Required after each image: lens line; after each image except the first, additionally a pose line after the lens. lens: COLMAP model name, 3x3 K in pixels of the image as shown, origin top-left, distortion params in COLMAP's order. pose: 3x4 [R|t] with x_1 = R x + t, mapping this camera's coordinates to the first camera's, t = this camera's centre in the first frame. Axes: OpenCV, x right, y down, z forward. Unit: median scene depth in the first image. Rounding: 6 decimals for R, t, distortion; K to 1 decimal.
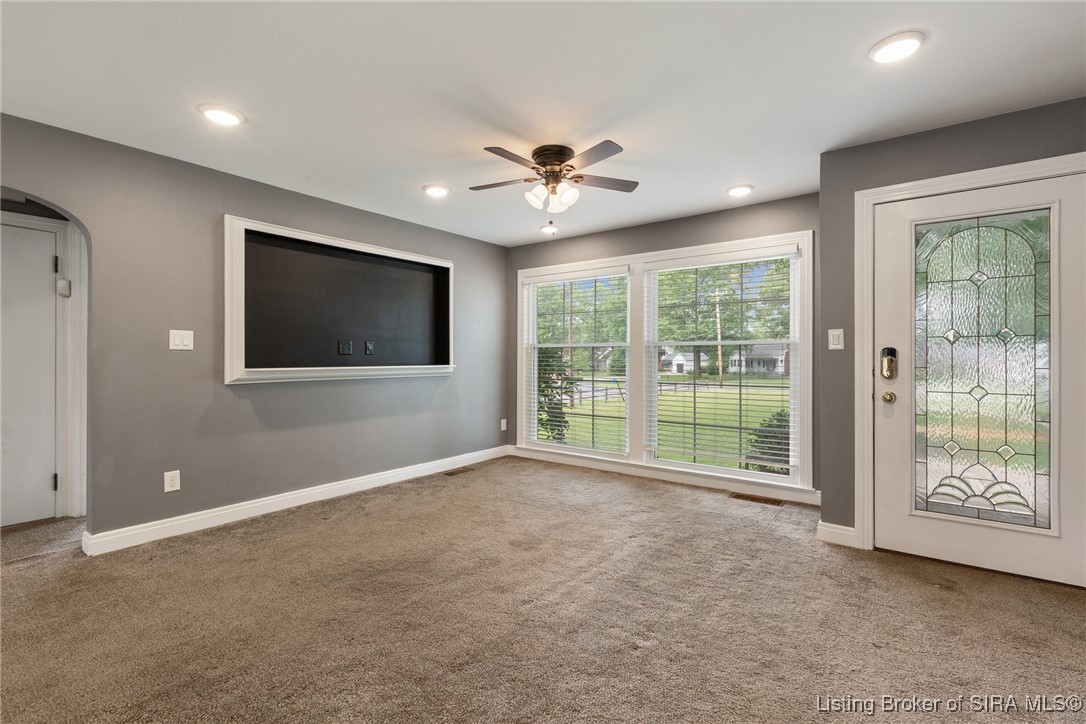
lens RADIAL K [[491.1, 0, 543.6], [0, 491.1, 357.2], [0, 0, 1]] dist [0.003951, 0.000133]
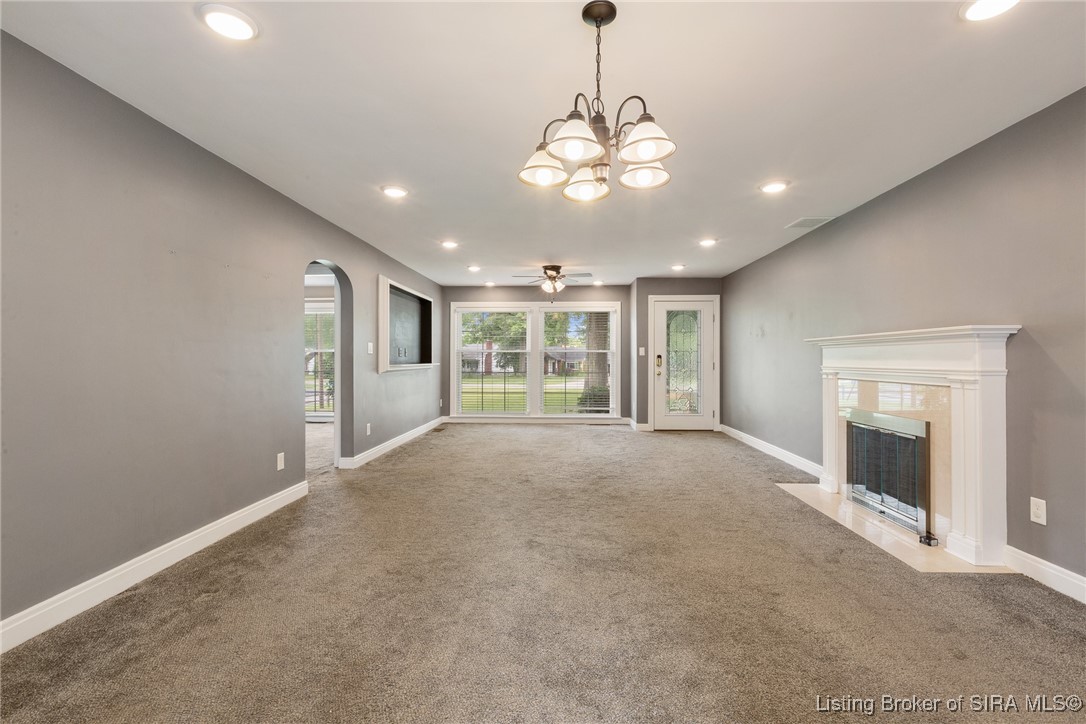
lens RADIAL K [[491.1, 0, 542.9], [0, 491.1, 361.3], [0, 0, 1]] dist [0.003951, 0.000133]
pose [[0.823055, -0.003929, 0.567948, -0.946532], [0.000769, 0.999983, 0.005804, -0.000128], [-0.567961, -0.004340, 0.823044, -0.597031]]
